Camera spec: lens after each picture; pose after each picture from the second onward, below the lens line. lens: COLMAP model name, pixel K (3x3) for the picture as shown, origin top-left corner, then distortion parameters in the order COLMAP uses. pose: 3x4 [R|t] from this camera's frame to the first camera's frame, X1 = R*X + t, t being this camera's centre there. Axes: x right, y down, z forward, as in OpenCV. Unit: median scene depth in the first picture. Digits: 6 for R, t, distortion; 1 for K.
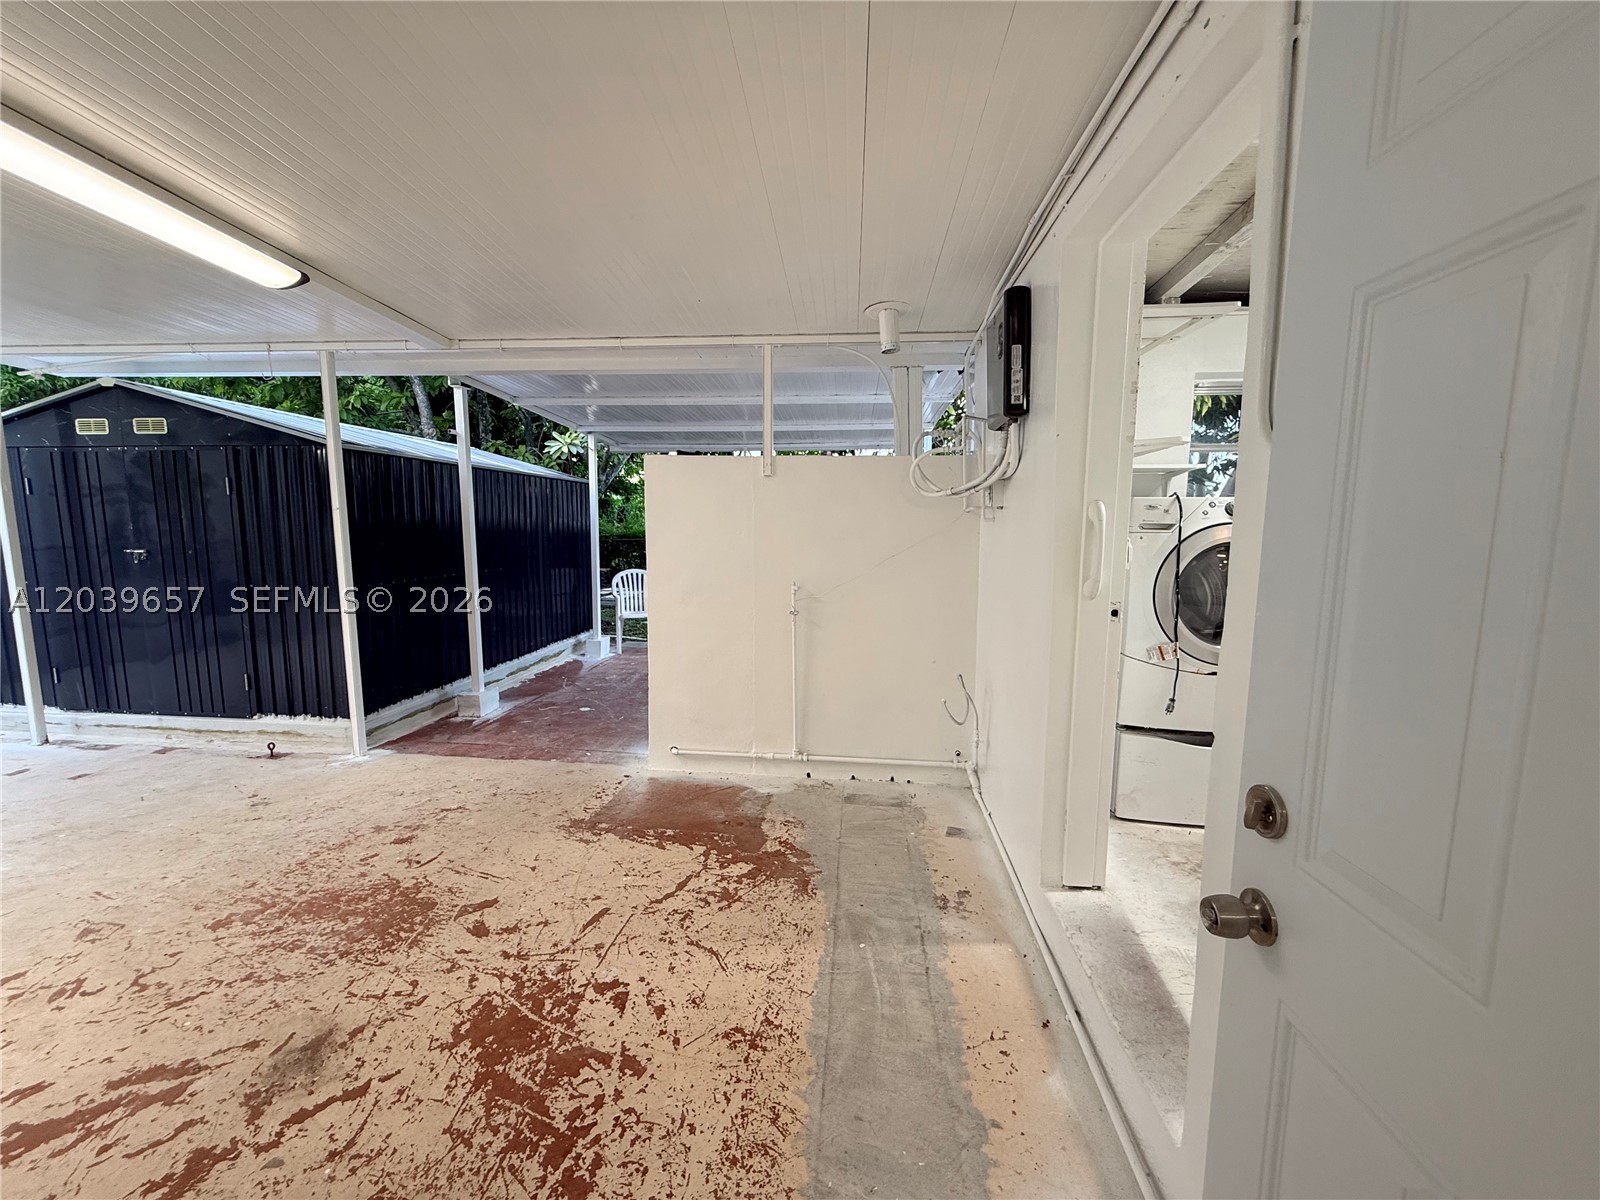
lens RADIAL K [[638.7, 0, 794.4], [0, 638.7, 606.3], [0, 0, 1]] dist [0.000566, 0.000700]
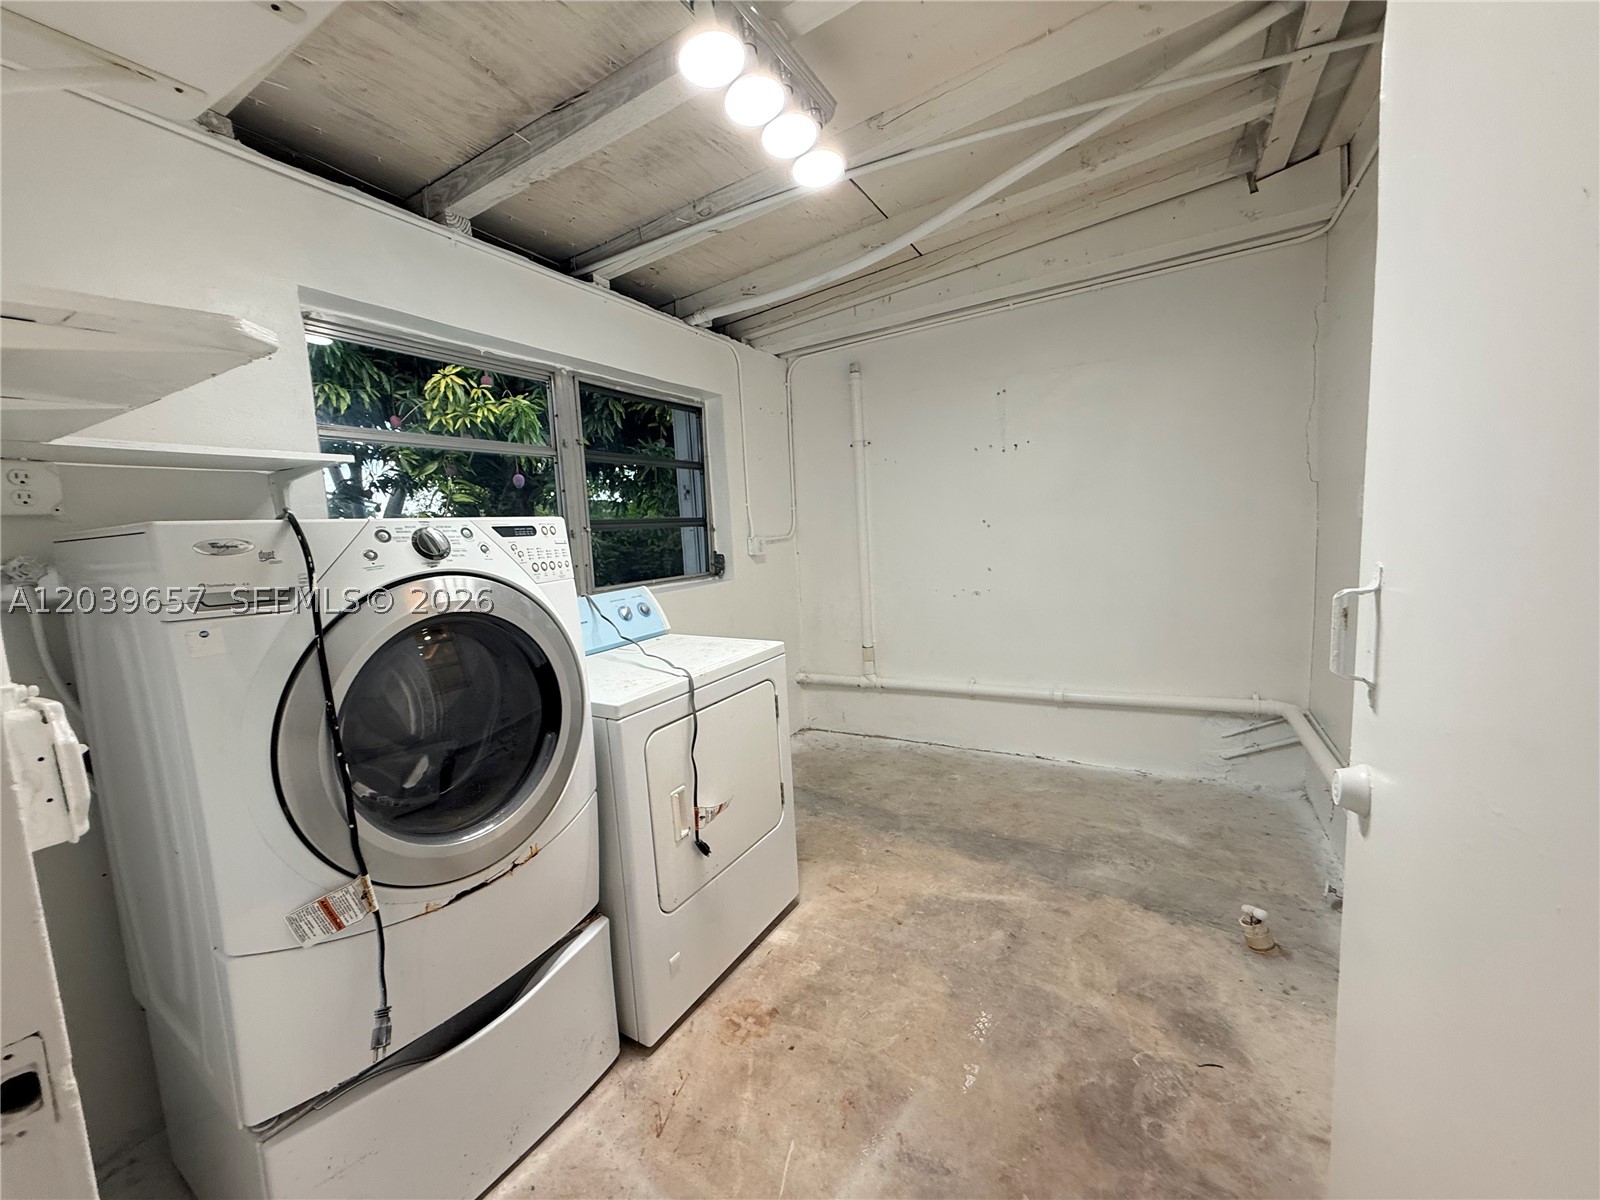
lens RADIAL K [[638.7, 0, 799.1], [0, 638.7, 602.1], [0, 0, 1]] dist [0.000566, 0.000700]
pose [[0.404438, -0.125881, 0.905861, 0.295106], [0.160995, 0.984814, 0.064973, -0.077959], [-0.900284, 0.119561, 0.418563, 0.454775]]
